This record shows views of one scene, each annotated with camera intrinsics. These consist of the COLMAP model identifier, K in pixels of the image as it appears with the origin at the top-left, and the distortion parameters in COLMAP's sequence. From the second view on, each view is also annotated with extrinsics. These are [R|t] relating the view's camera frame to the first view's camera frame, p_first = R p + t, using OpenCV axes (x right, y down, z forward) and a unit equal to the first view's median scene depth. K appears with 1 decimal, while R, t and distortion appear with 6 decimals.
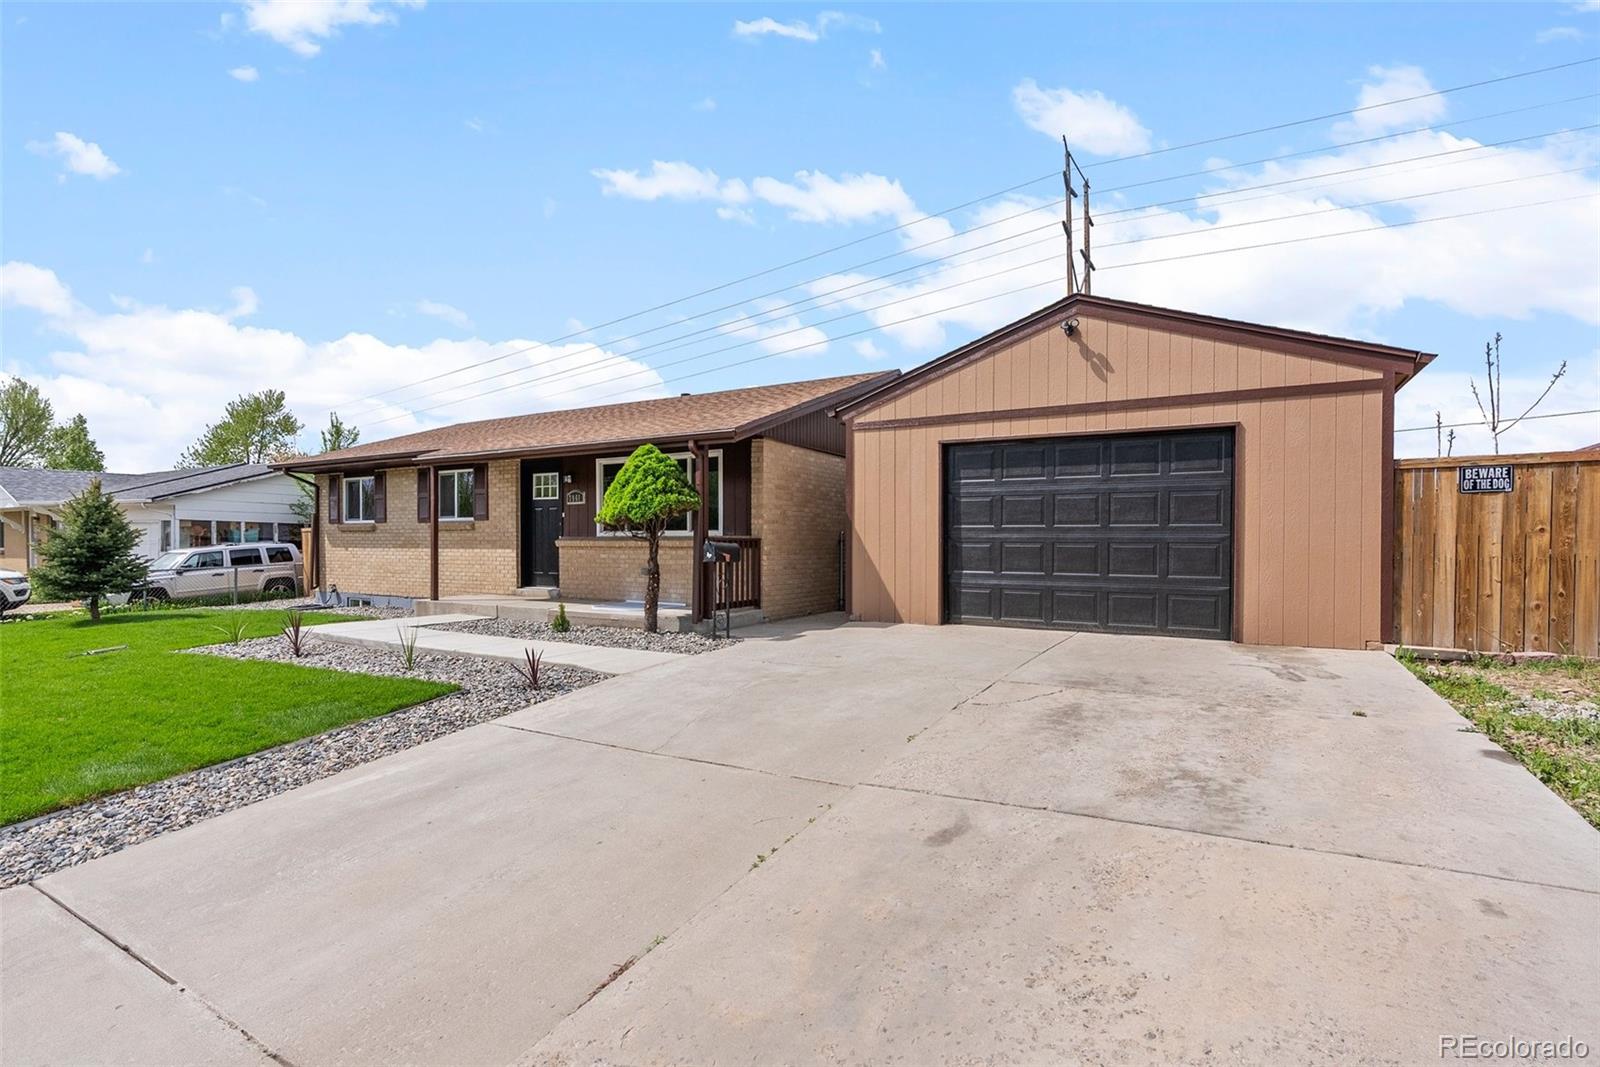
lens RADIAL K [[794.0, 0, 798.6], [0, 794.0, 565.4], [0, 0, 1]] dist [-0.012932, -0.000004]
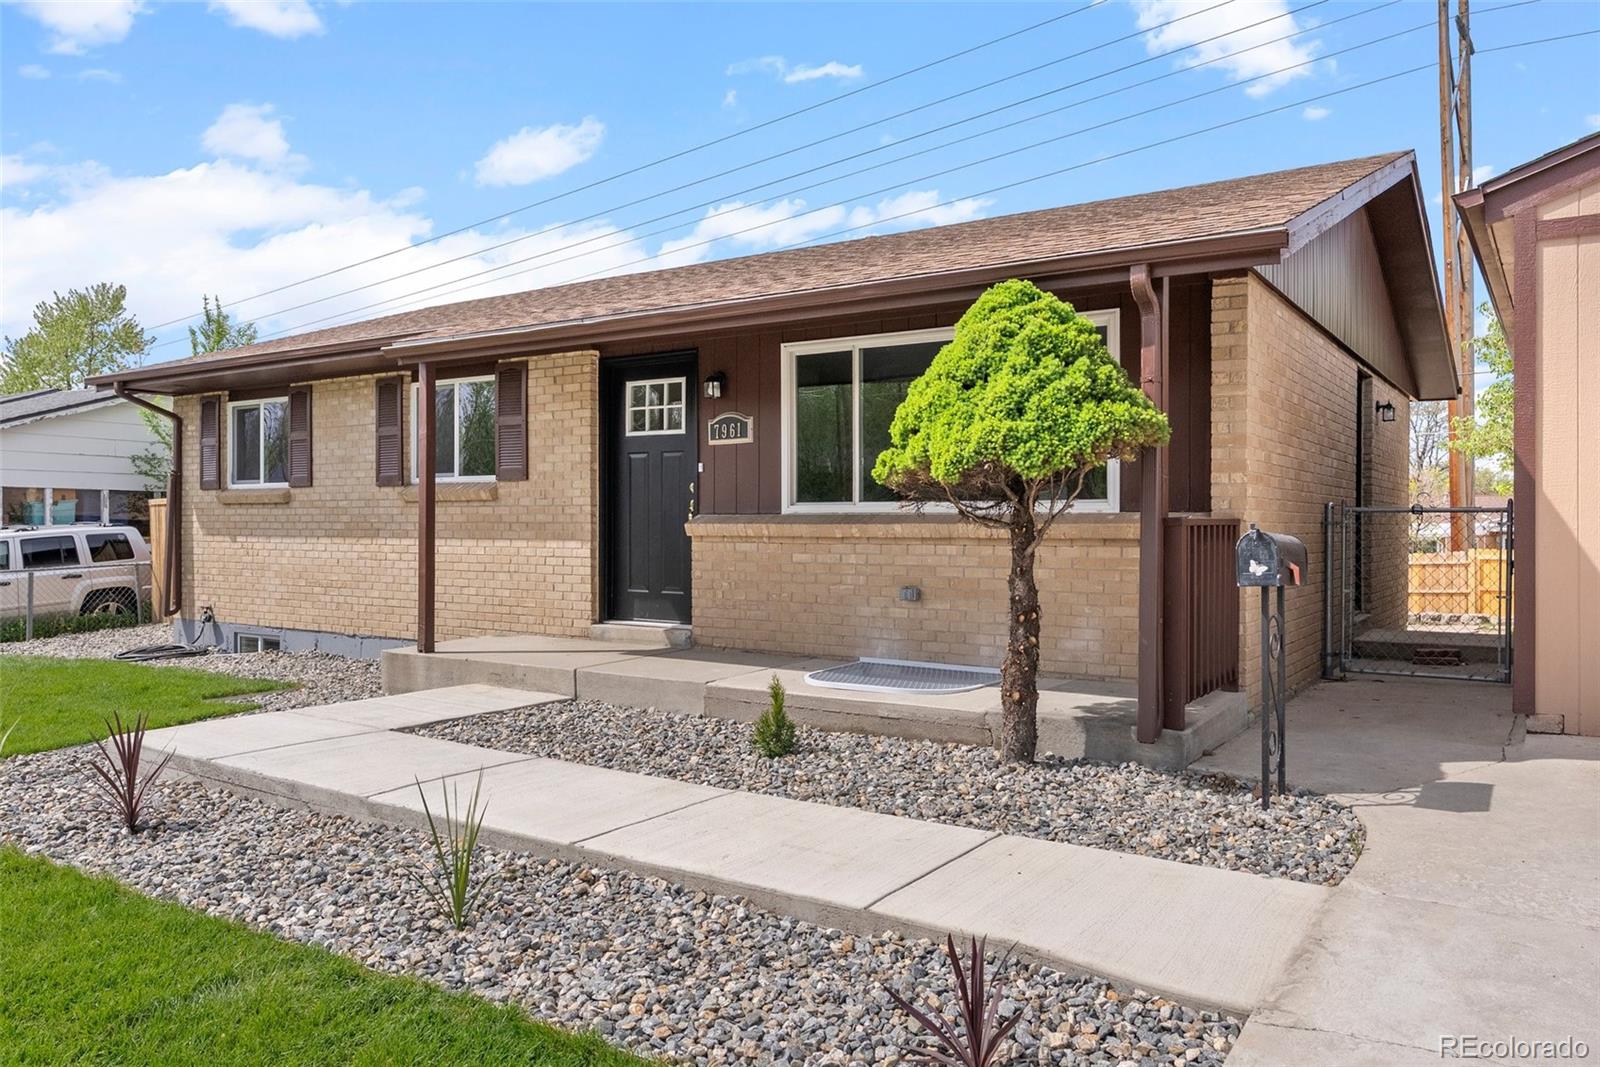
lens RADIAL K [[1150.8, 0, 800.0], [0, 1150.8, 533.5], [0, 0, 1]] dist [-0.007034, 0.000100]
pose [[0.998899, -0.002226, -0.046866, -0.195035], [0.001495, 0.999877, -0.015638, -0.013758], [0.046895, 0.015551, 0.998779, 0.312903]]
